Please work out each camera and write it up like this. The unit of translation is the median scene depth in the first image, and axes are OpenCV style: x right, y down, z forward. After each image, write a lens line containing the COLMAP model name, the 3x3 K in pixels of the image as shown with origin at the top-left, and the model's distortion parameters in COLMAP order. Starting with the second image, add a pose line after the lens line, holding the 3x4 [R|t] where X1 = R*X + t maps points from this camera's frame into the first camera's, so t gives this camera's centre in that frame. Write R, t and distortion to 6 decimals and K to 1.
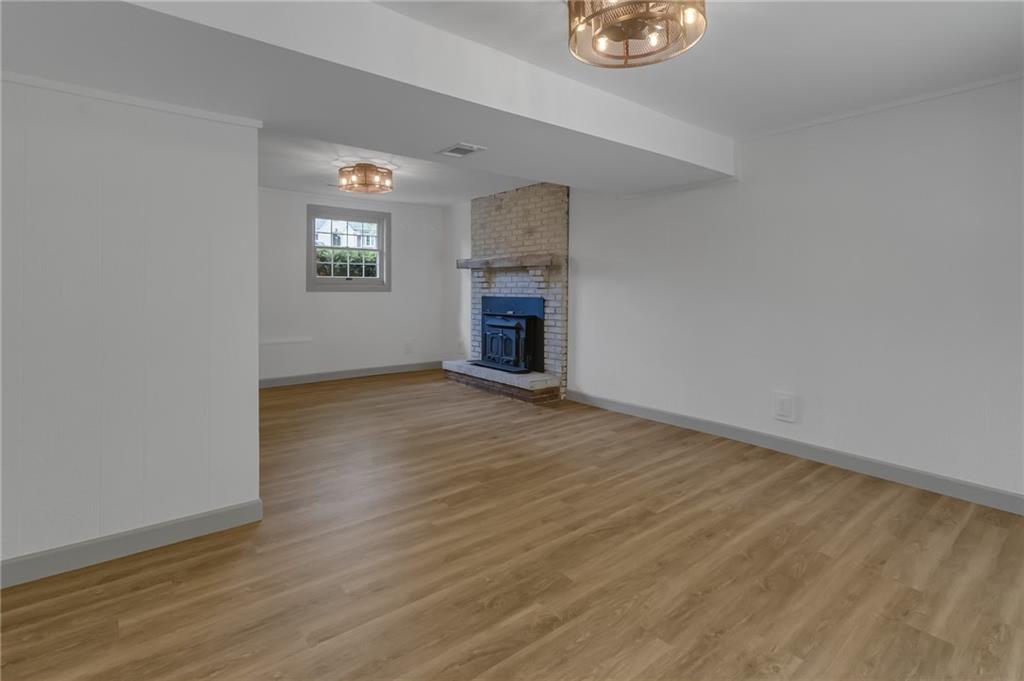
lens RADIAL K [[481.2, 0, 517.1], [0, 481.2, 303.6], [0, 0, 1]] dist [-0.000237, -0.000541]
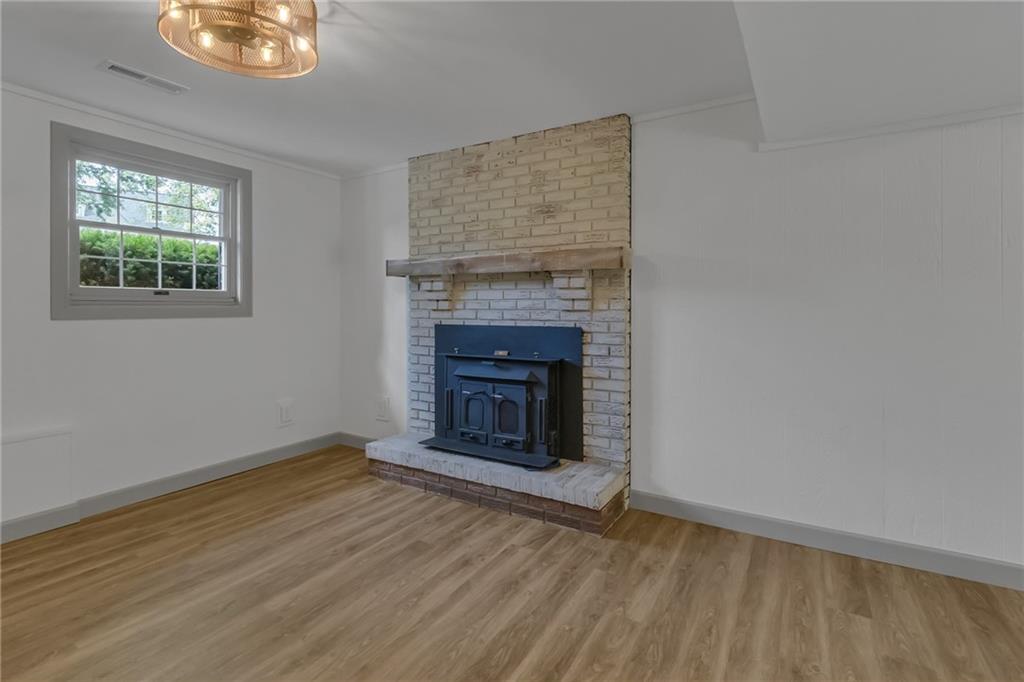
lens RADIAL K [[479.1, 0, 512.0], [0, 479.1, 314.0], [0, 0, 1]] dist [-0.000602, -0.000005]
pose [[0.942929, -0.008564, 0.332884, -0.192362], [0.013371, 0.999837, -0.012153, -0.020896], [-0.332725, 0.015911, 0.942890, 0.462992]]
